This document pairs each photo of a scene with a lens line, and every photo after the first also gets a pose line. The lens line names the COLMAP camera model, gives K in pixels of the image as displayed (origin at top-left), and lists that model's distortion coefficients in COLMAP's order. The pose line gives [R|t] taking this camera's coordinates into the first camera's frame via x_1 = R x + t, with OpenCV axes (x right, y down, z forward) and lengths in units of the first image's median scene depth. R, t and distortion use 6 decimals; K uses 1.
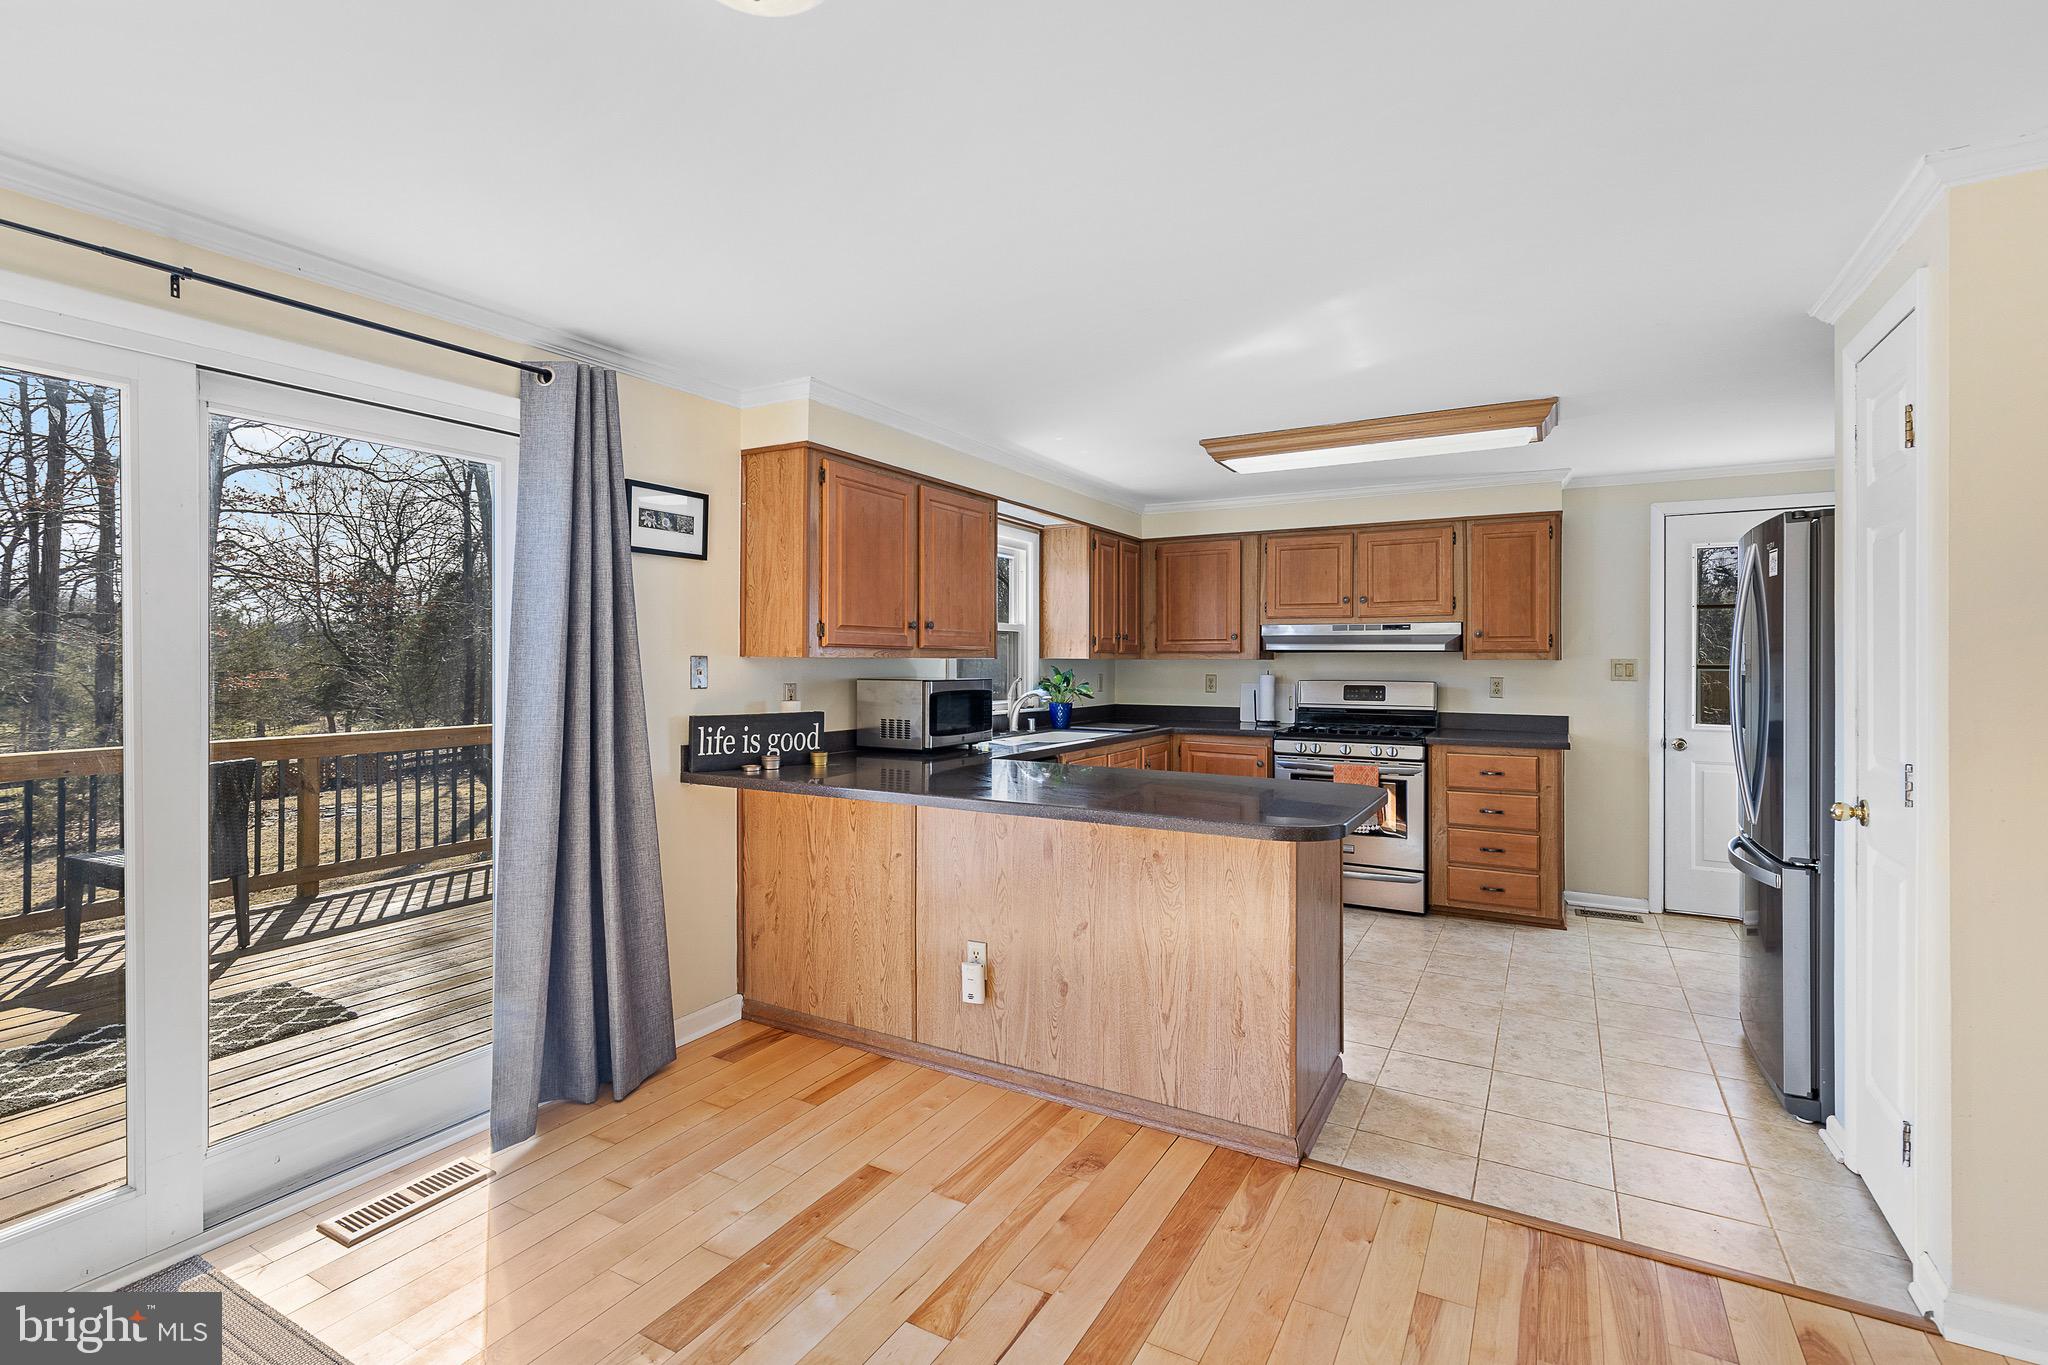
lens RADIAL K [[944.1, 0, 1021.5], [0, 944.1, 670.7], [0, 0, 1]] dist [0.008915, 0.000103]
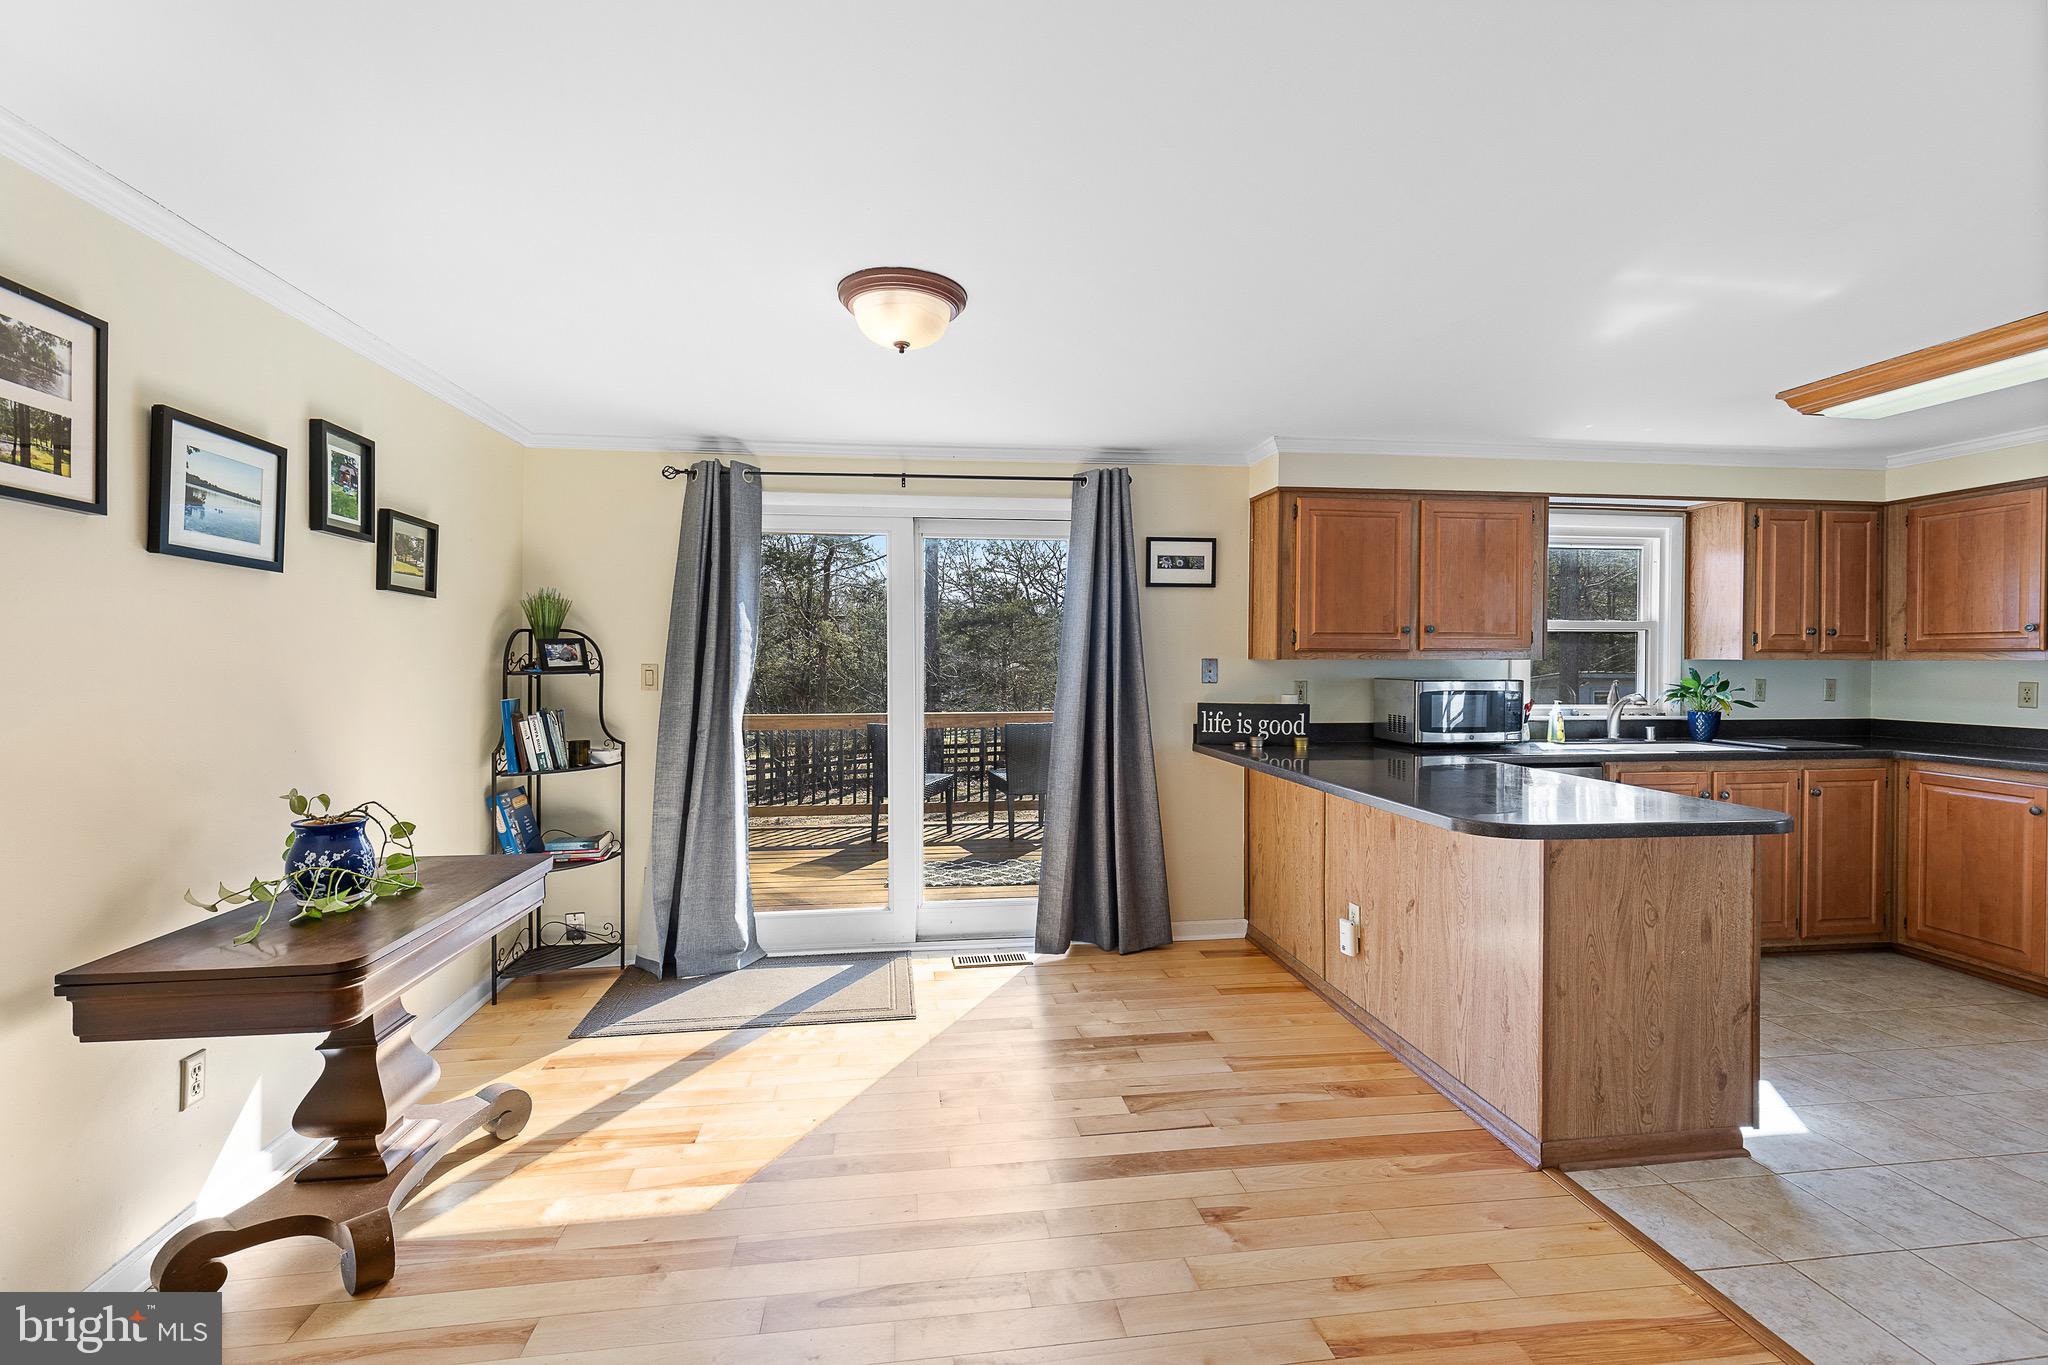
lens RADIAL K [[941.8, 0, 1024.0], [0, 941.8, 682.5], [0, 0, 1]] dist [0.002421, 0.000250]
pose [[0.603853, 0.017623, -0.796901, 0.572076], [-0.008454, 0.999841, 0.015704, -0.000608], [0.797051, -0.002746, 0.603906, -0.022630]]
